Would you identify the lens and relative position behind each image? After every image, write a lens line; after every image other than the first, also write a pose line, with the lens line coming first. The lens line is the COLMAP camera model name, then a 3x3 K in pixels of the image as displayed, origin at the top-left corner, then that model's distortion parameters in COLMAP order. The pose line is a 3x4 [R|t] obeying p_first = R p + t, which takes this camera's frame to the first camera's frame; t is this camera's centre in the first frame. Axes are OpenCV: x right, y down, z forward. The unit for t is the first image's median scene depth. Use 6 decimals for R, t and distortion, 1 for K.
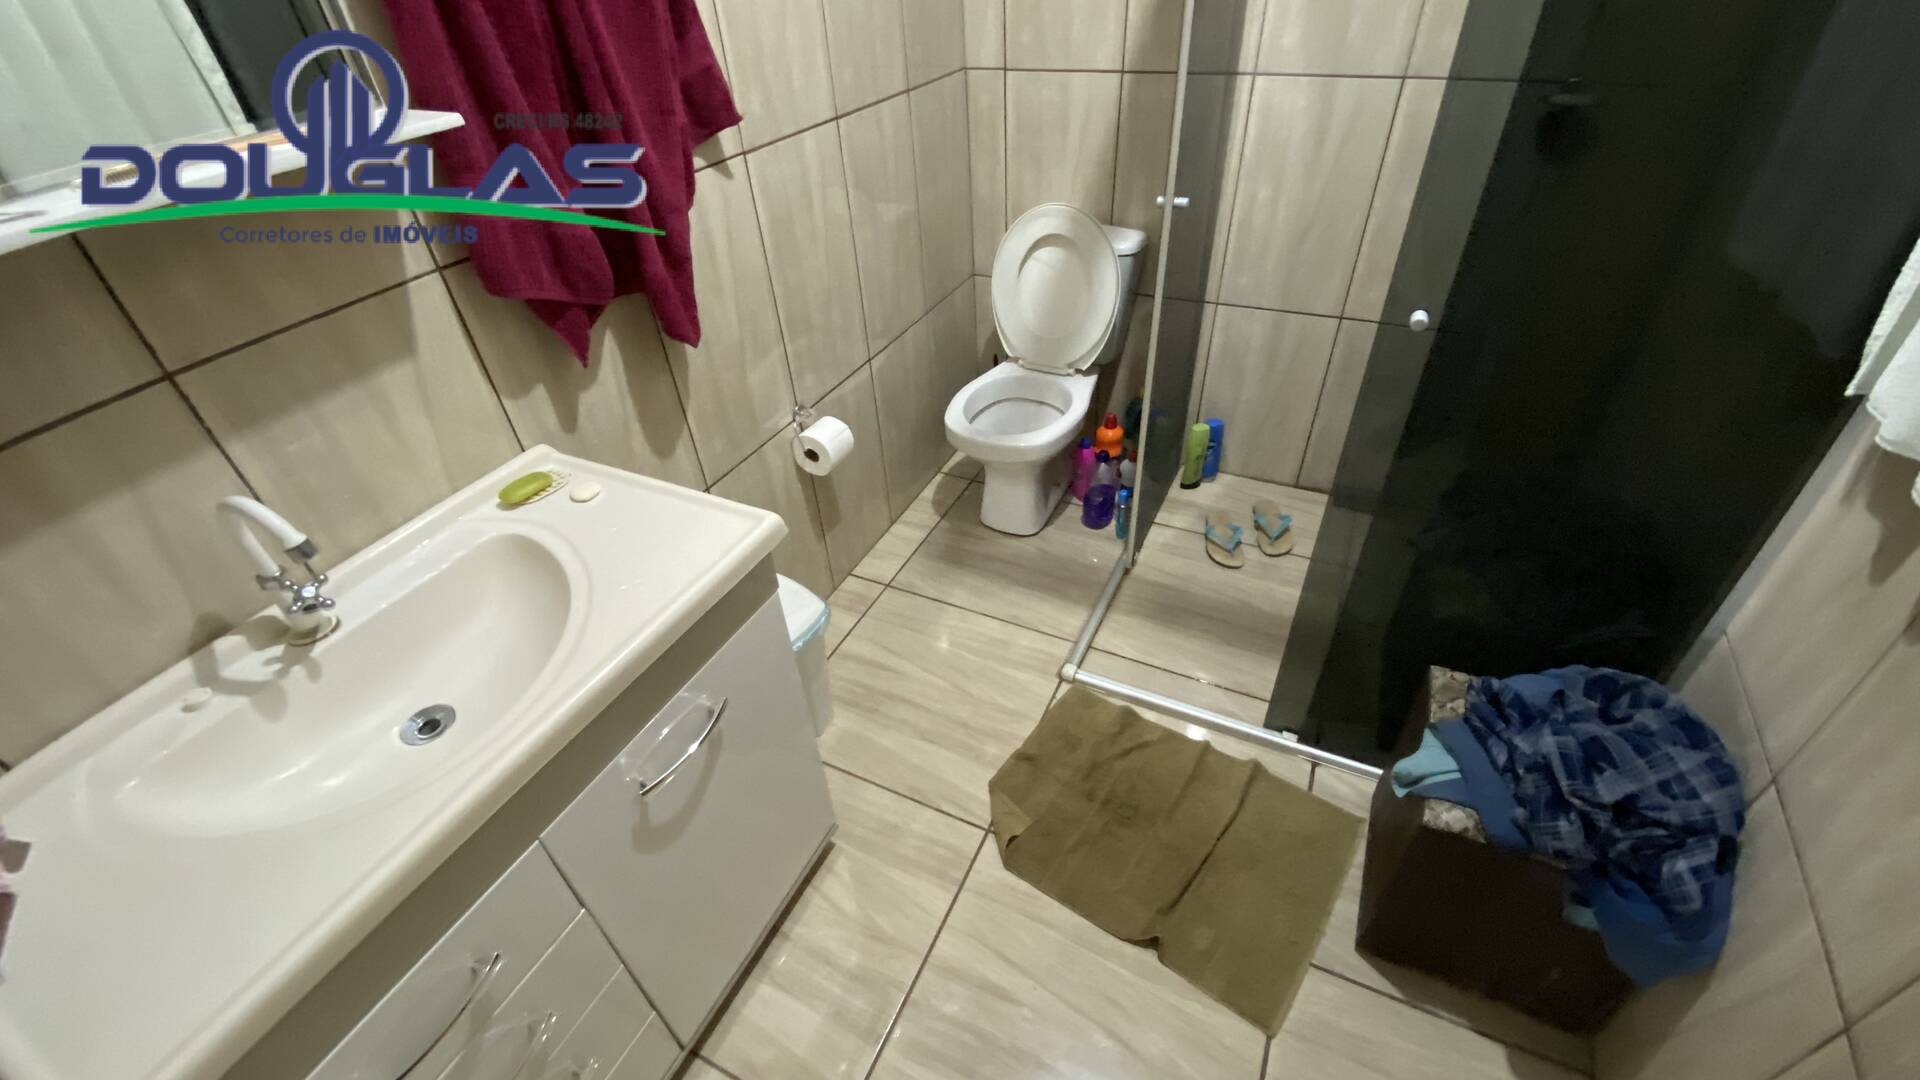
lens RADIAL K [[773.2, 0, 983.8], [0, 773.2, 543.3], [0, 0, 1]] dist [0.000416, -0.006679]
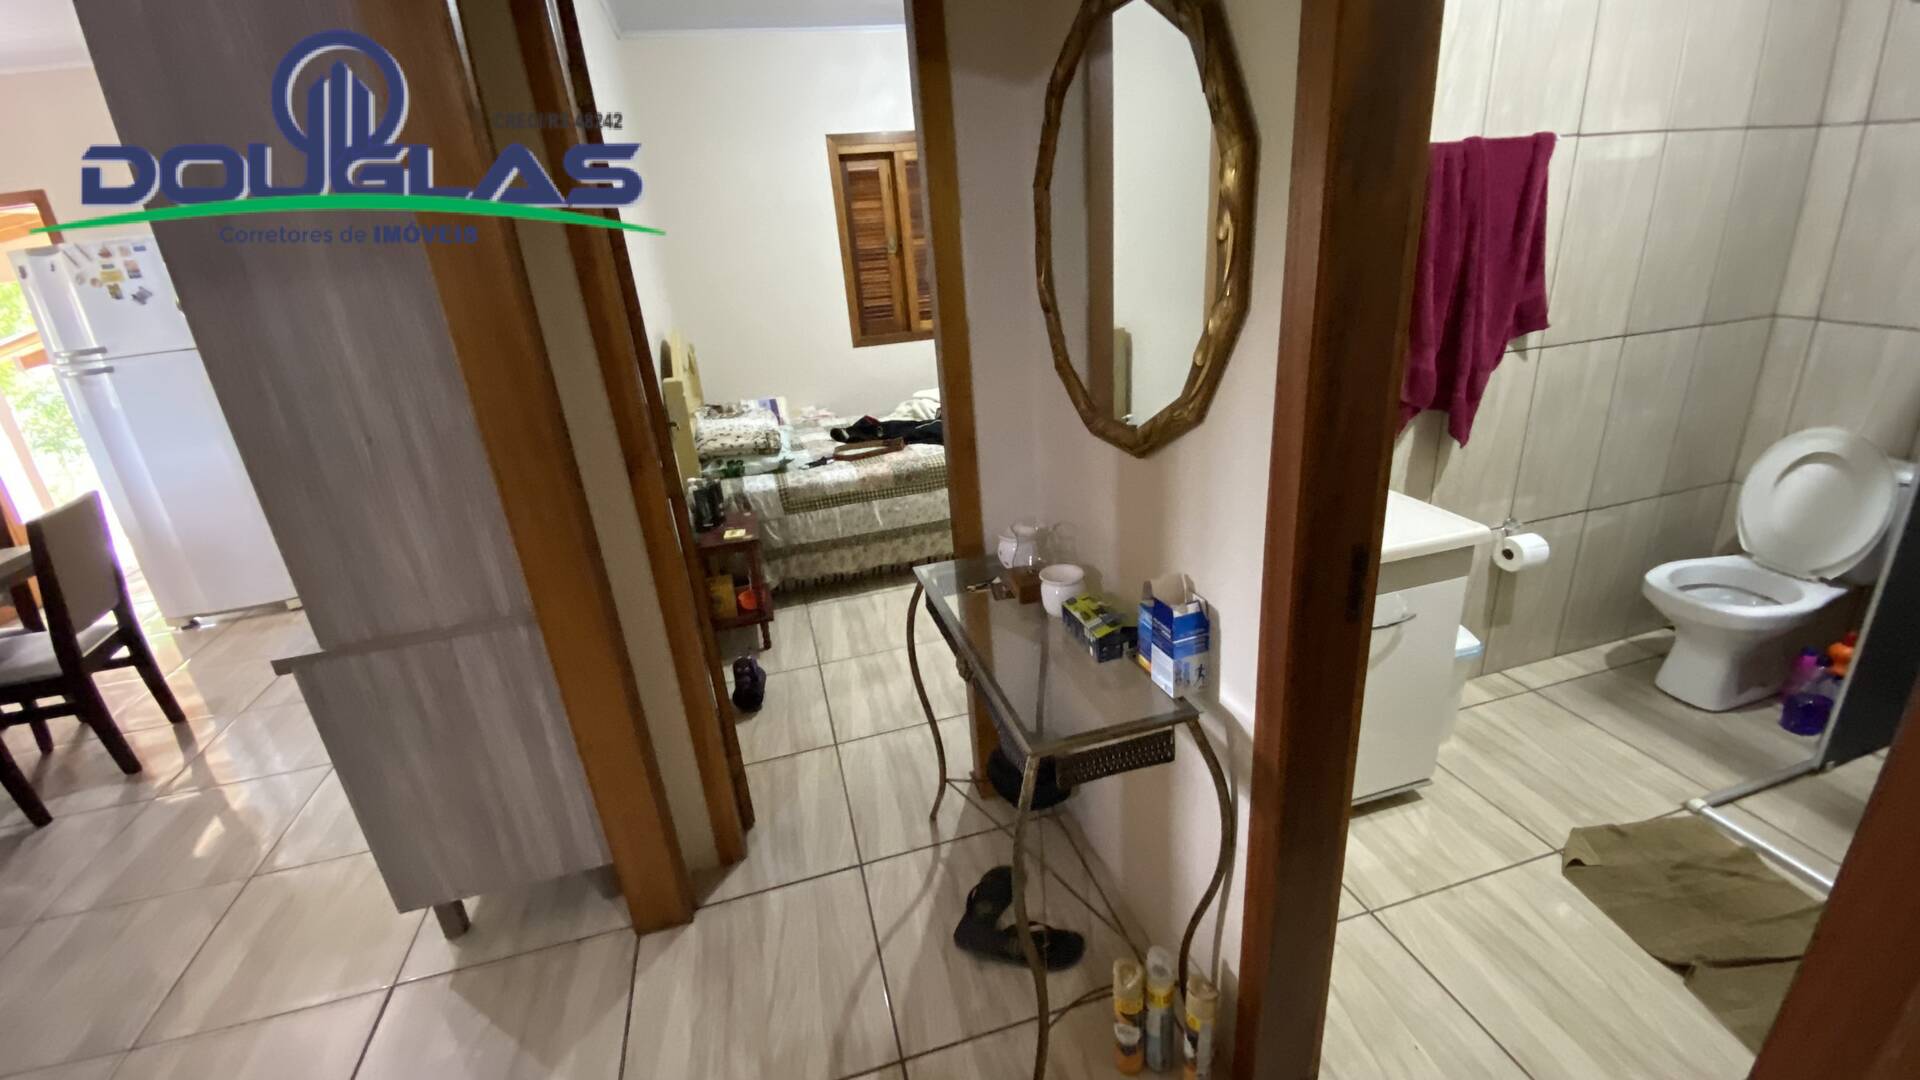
lens RADIAL K [[841.6, 0, 937.5], [0, 841.6, 534.2], [0, 0, 1]] dist [0.038854, -0.029055]
pose [[0.651197, 0.259310, -0.713232, 0.176283], [-0.445683, 0.891349, -0.082851, 0.414921], [0.614255, 0.371828, 0.696014, -0.645722]]
